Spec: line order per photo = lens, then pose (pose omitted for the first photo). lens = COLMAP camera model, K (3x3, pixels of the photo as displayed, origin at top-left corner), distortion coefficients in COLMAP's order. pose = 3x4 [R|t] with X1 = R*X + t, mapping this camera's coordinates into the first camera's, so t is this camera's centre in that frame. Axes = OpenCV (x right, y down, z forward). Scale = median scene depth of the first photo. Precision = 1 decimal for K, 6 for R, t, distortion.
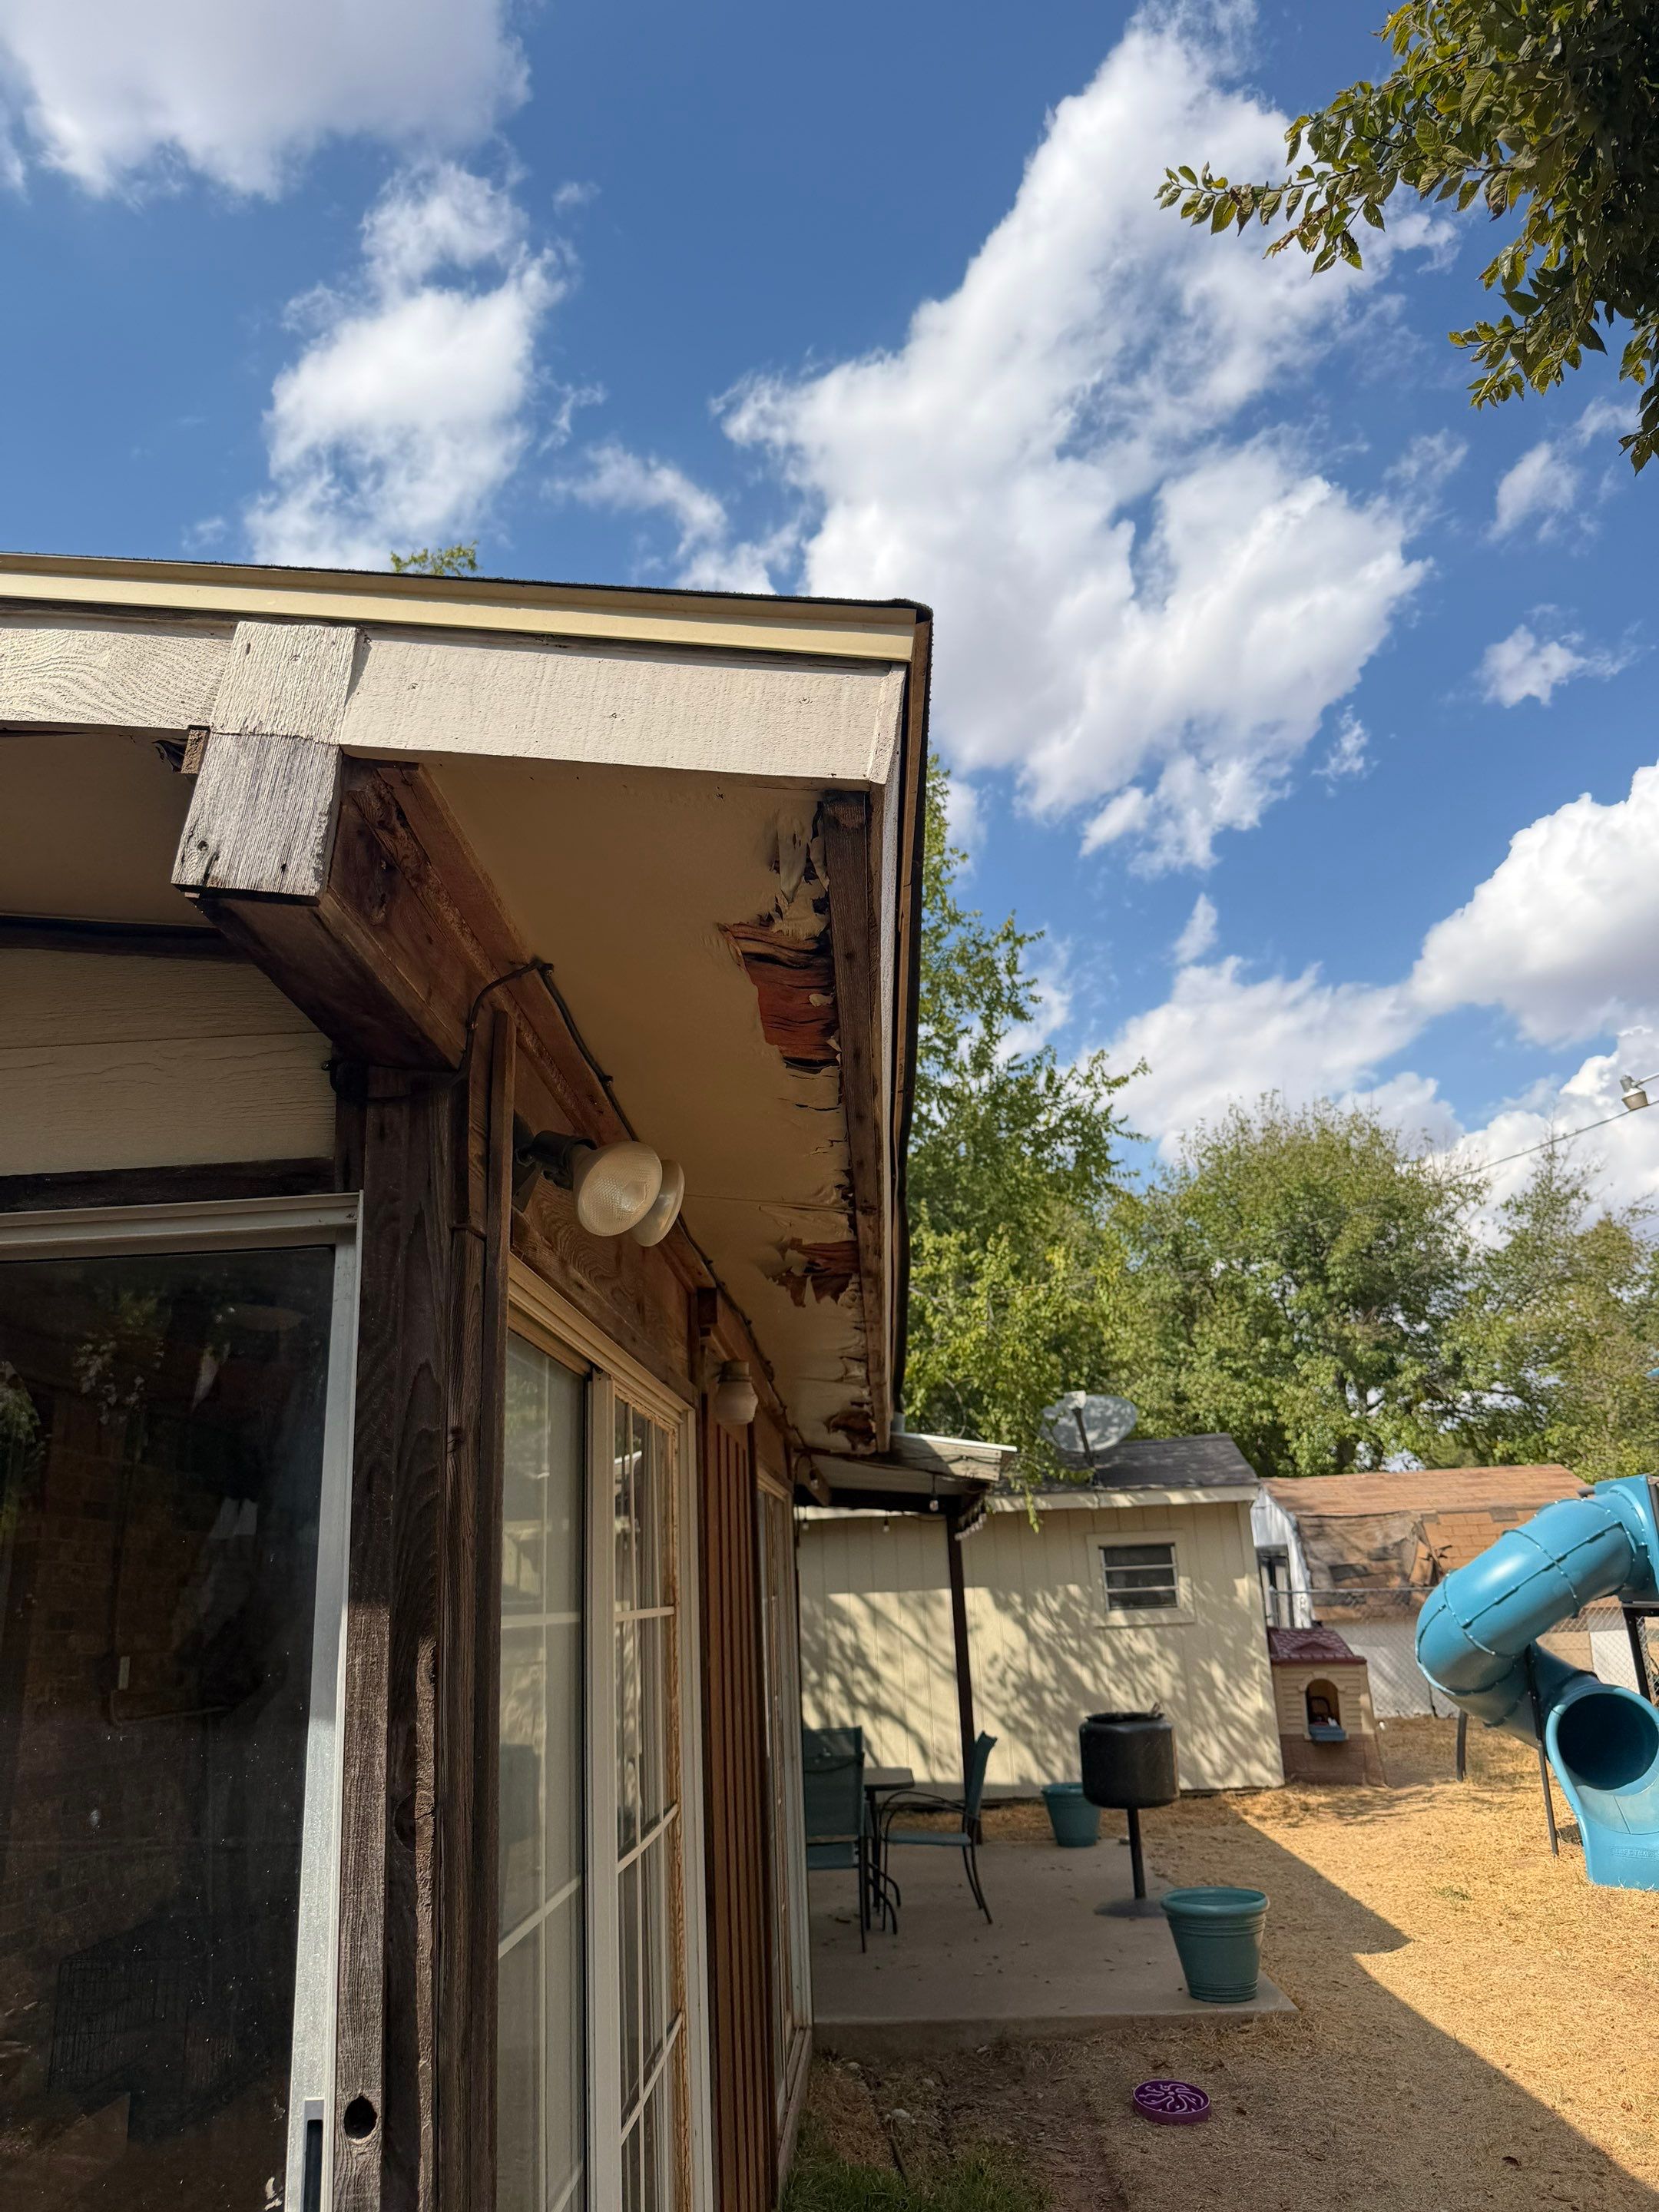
lens RADIAL K [[1589.0, 0, 895.8], [0, 1589.0, 1093.1], [0, 0, 1]] dist [0.086244, -0.146734]
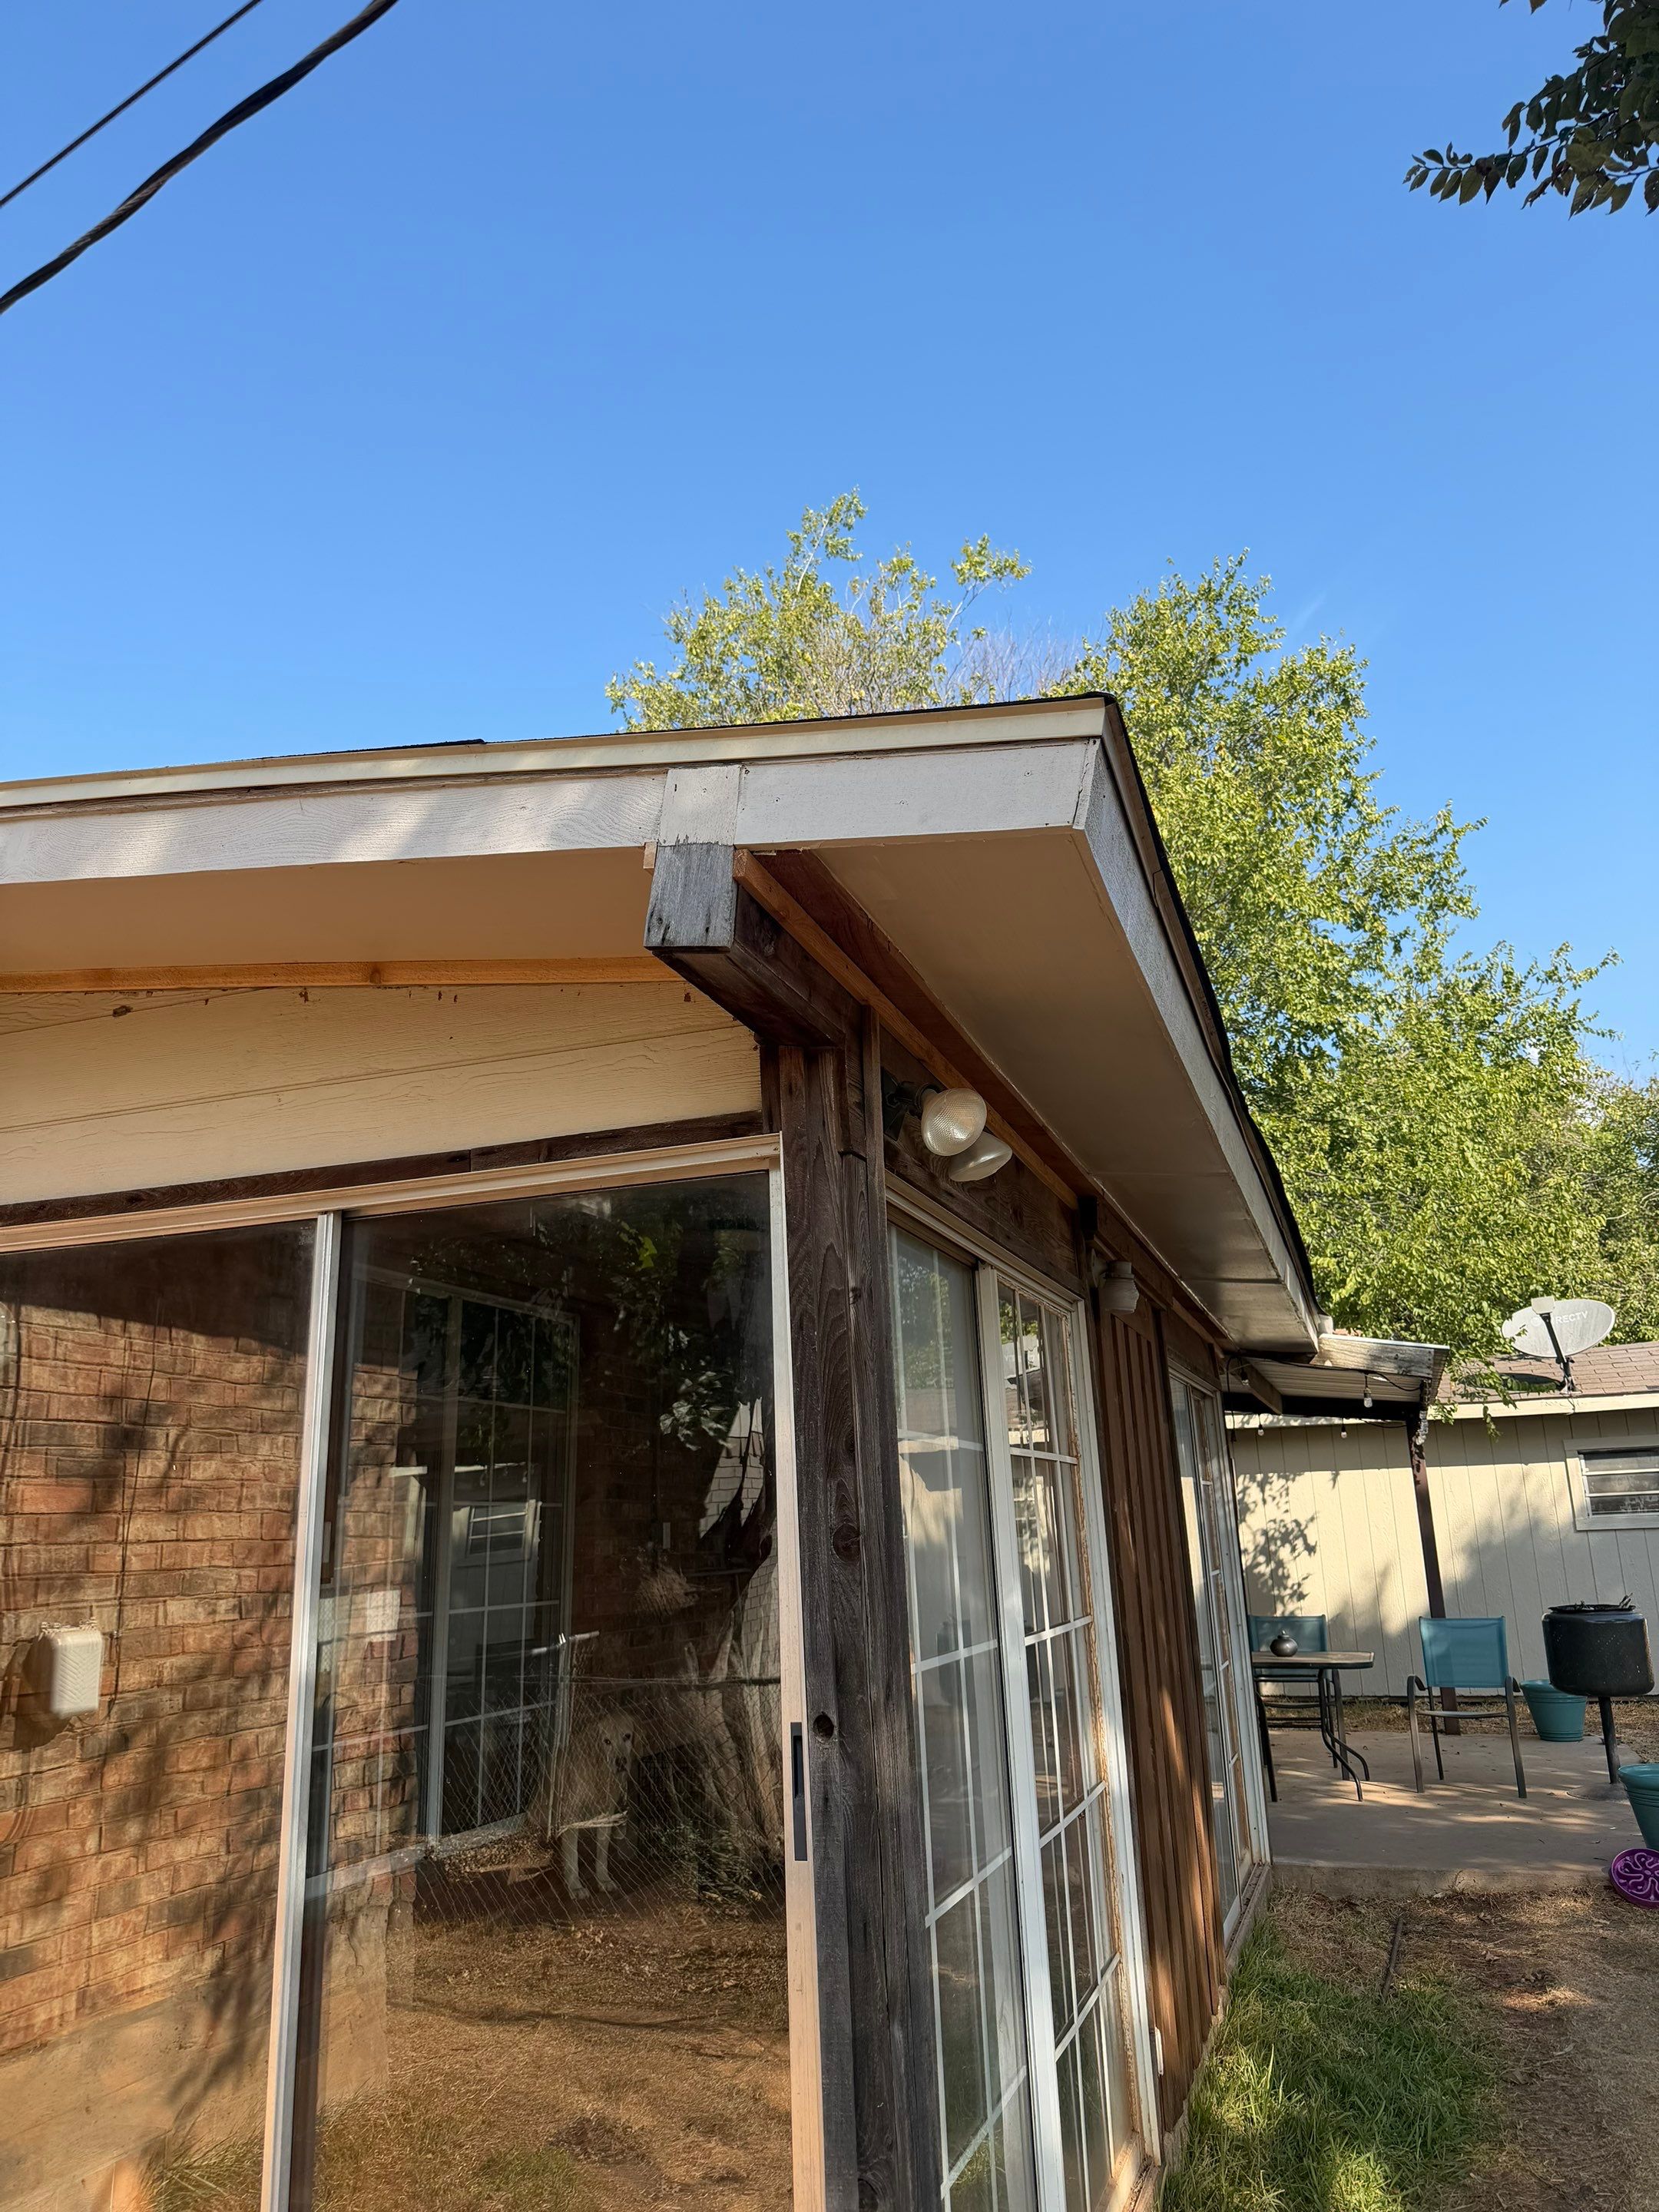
lens RADIAL K [[1599.2, 0, 825.2], [0, 1599.2, 1116.4], [0, 0, 1]] dist [0.117906, -0.145857]
pose [[0.942744, -0.069537, -0.326187, 0.179018], [0.087260, 0.995382, 0.040002, -0.007782], [0.321900, -0.066175, 0.944458, -0.361887]]
